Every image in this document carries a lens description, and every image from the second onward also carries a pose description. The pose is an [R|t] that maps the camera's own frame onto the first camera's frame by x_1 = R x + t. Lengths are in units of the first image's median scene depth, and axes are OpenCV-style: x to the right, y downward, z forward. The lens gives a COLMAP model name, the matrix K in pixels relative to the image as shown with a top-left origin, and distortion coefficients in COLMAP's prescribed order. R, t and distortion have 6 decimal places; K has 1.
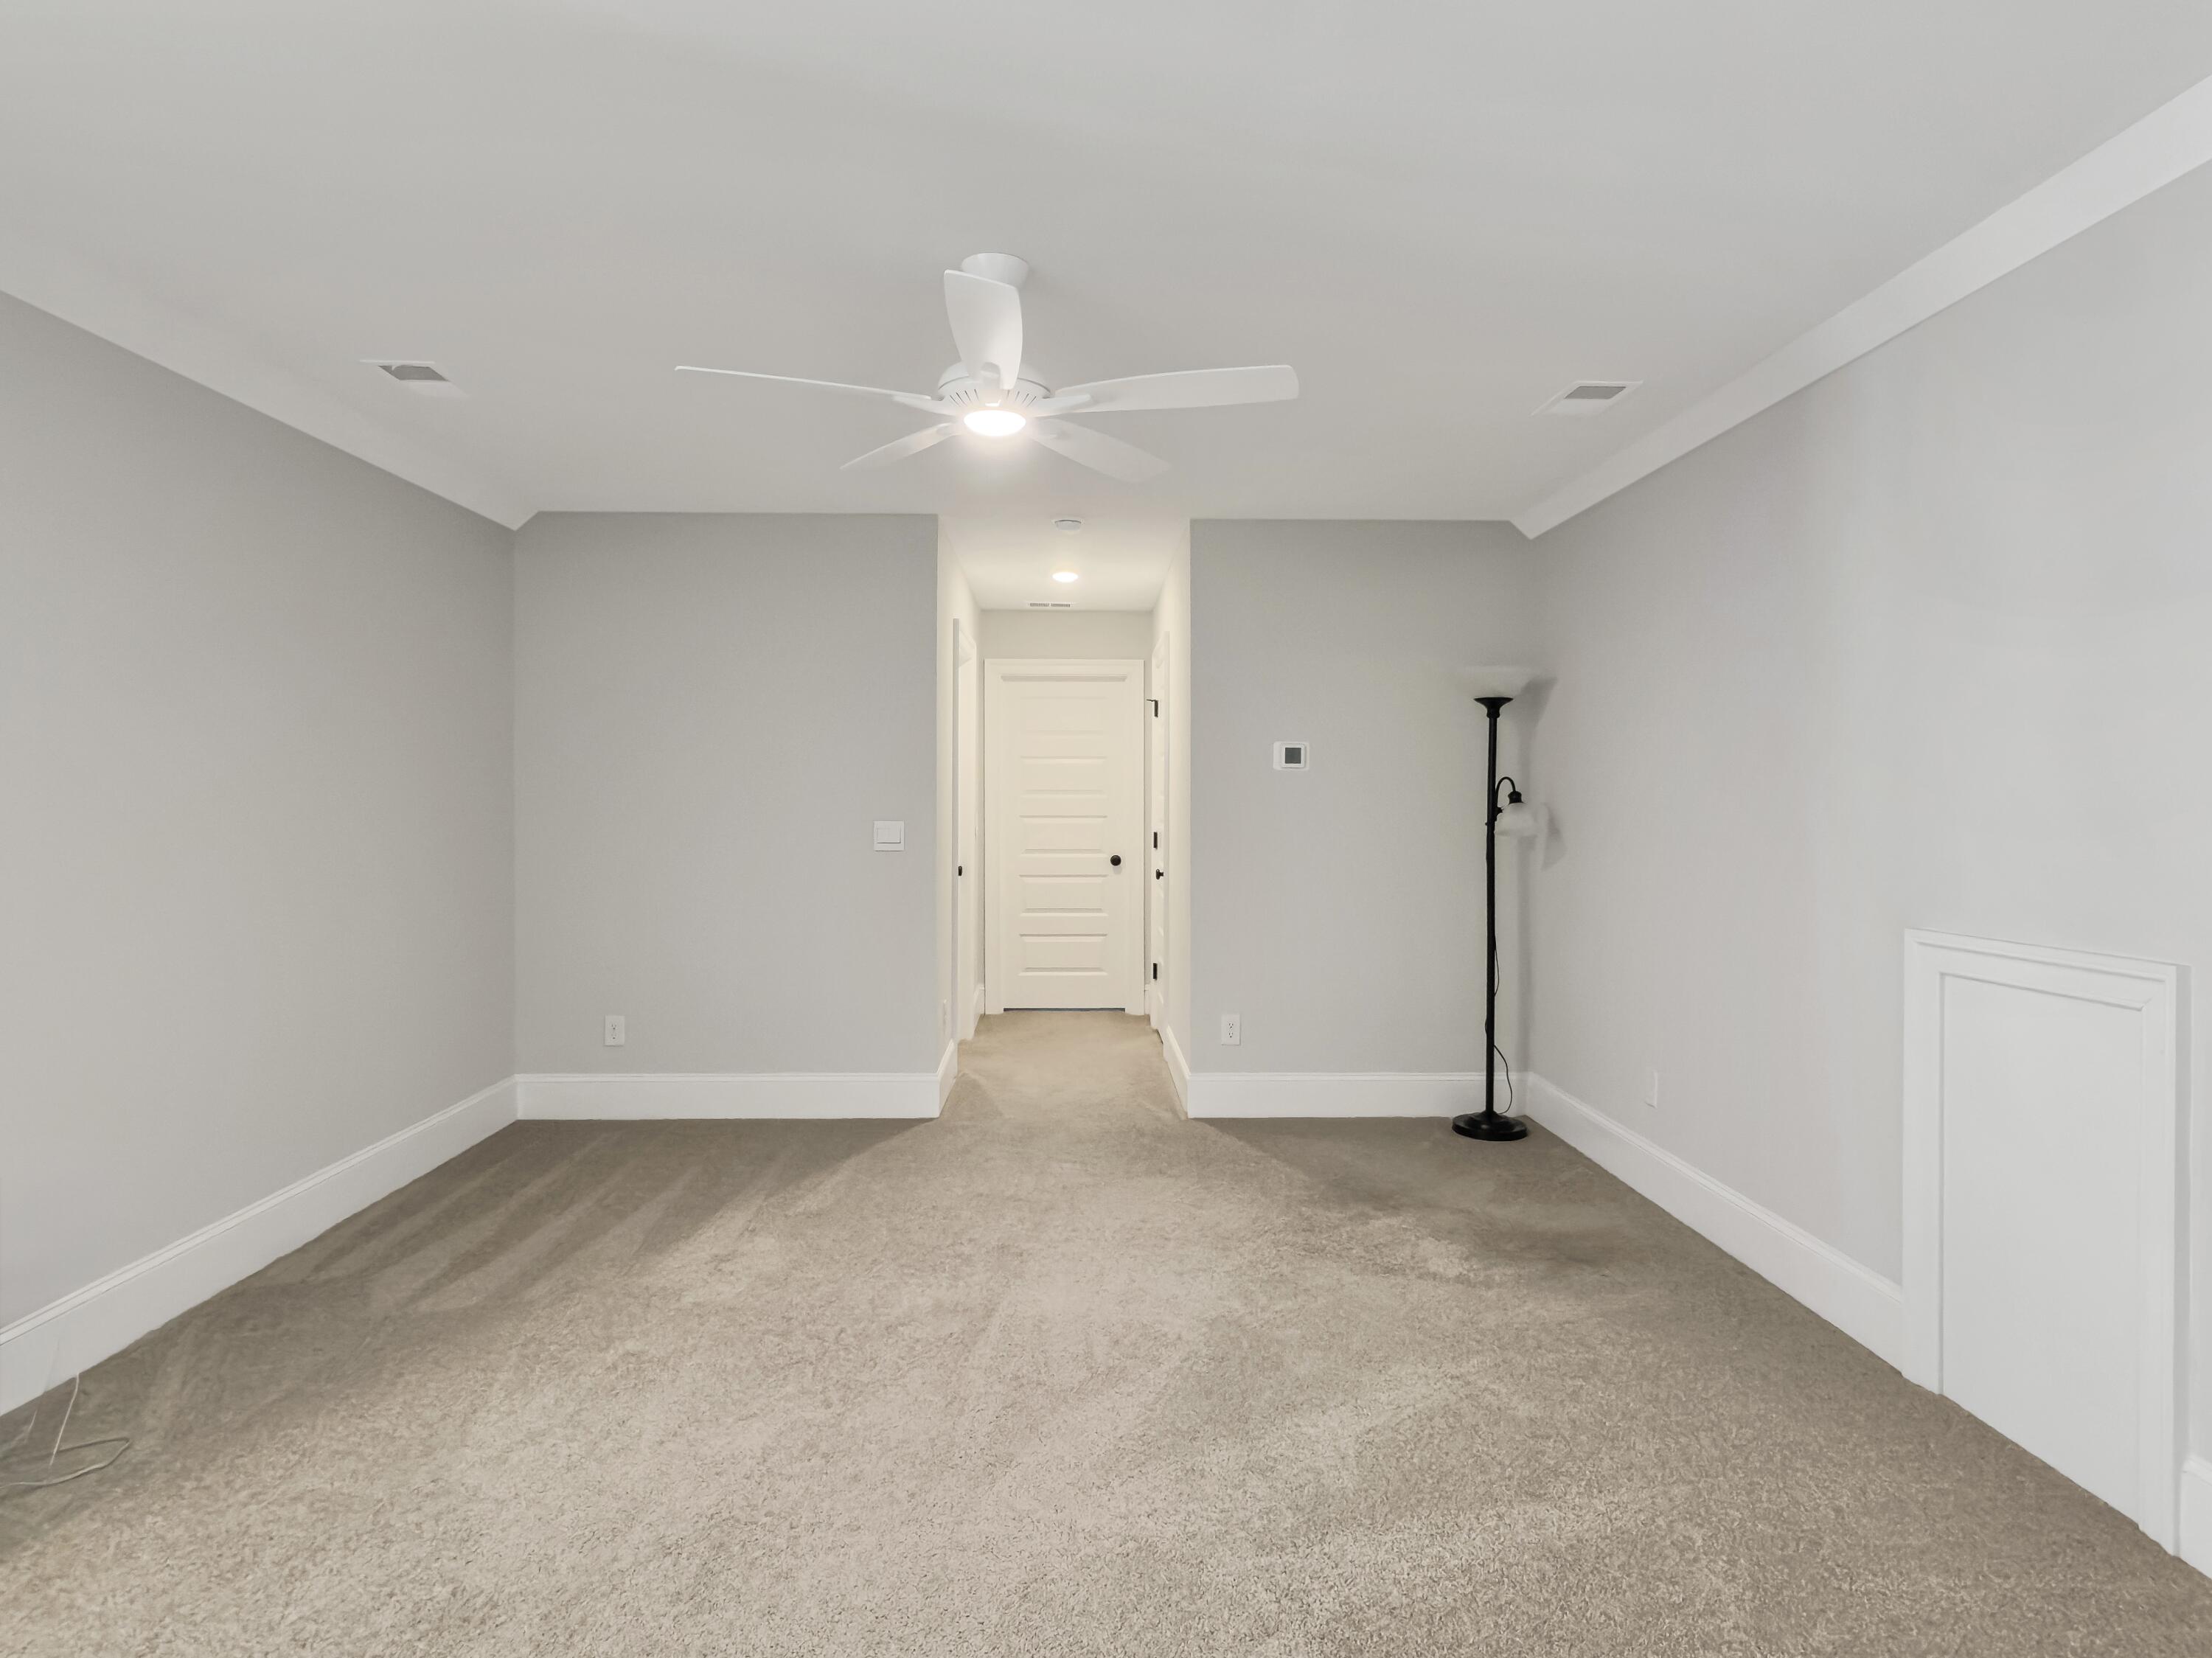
lens RADIAL K [[1249.4, 0, 1102.4], [0, 1249.4, 826.9], [0, 0, 1]] dist [0.016757, 0.000719]
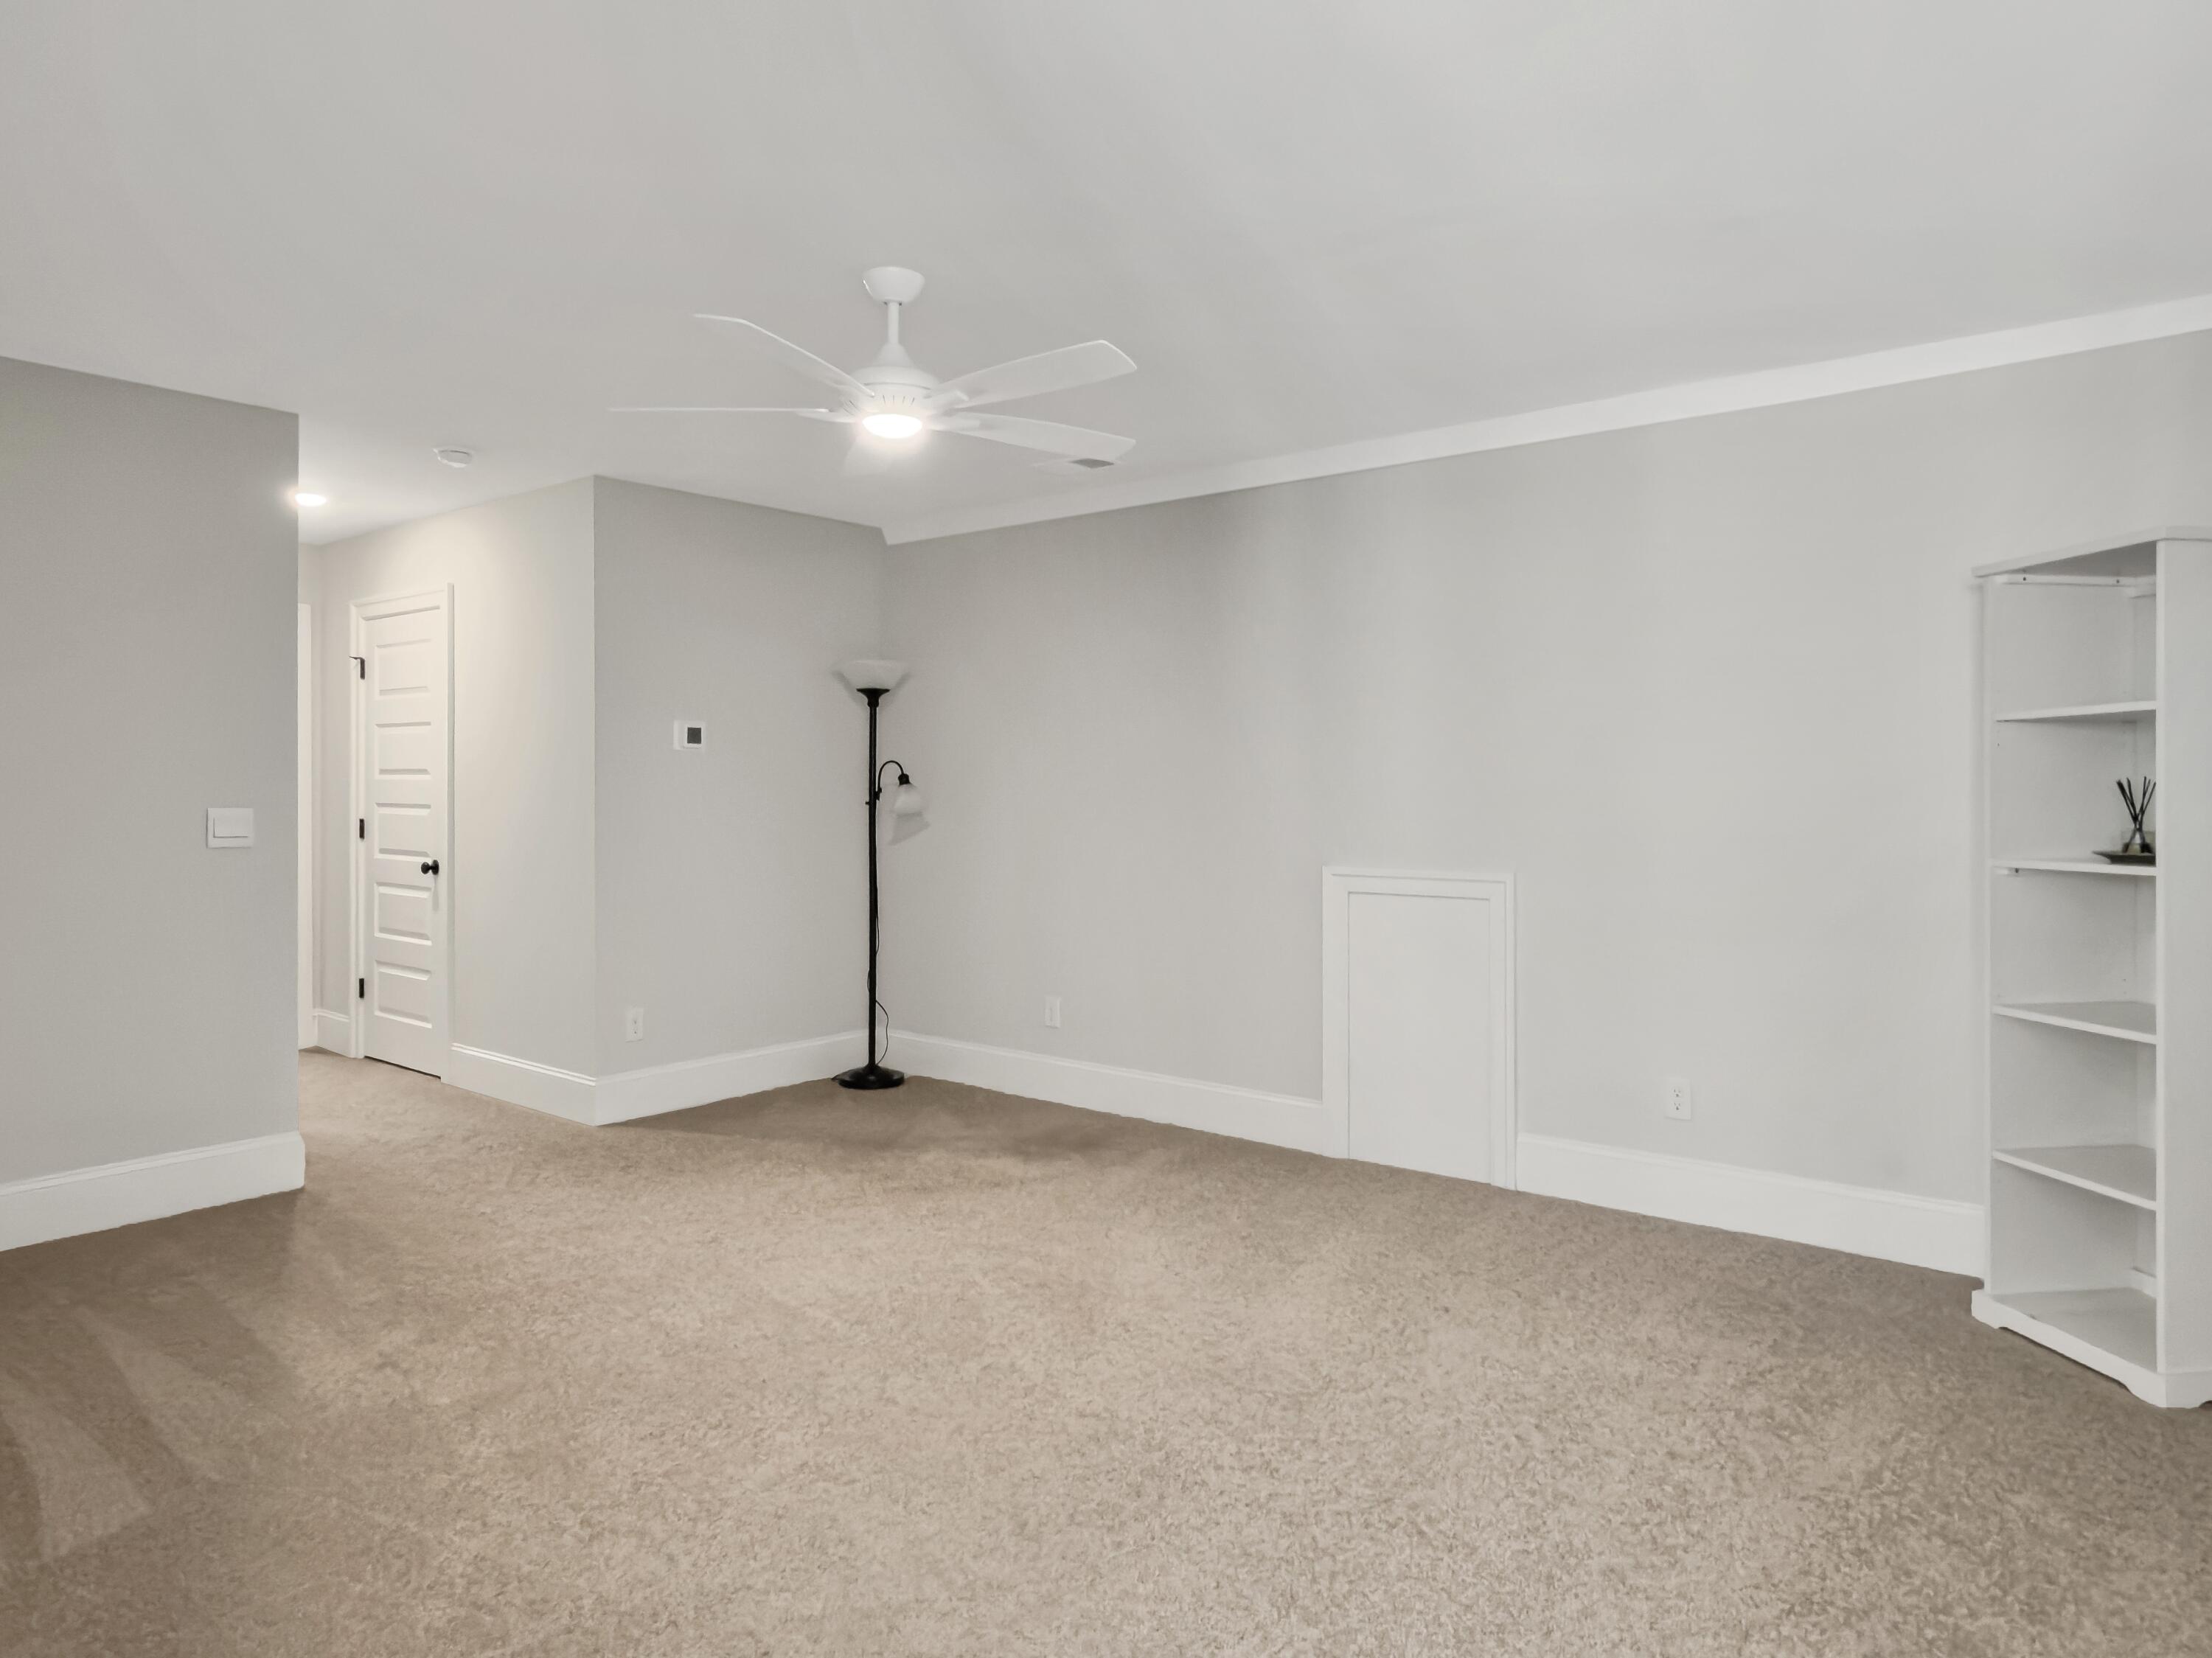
lens RADIAL K [[1366.9, 0, 1091.2], [0, 1366.9, 810.9], [0, 0, 1]] dist [-0.001987, 0.019891]
pose [[0.654943, -0.015510, 0.755519, -0.477610], [0.013807, 0.999868, 0.008557, -0.003158], [-0.755552, 0.004827, 0.655071, 0.067359]]
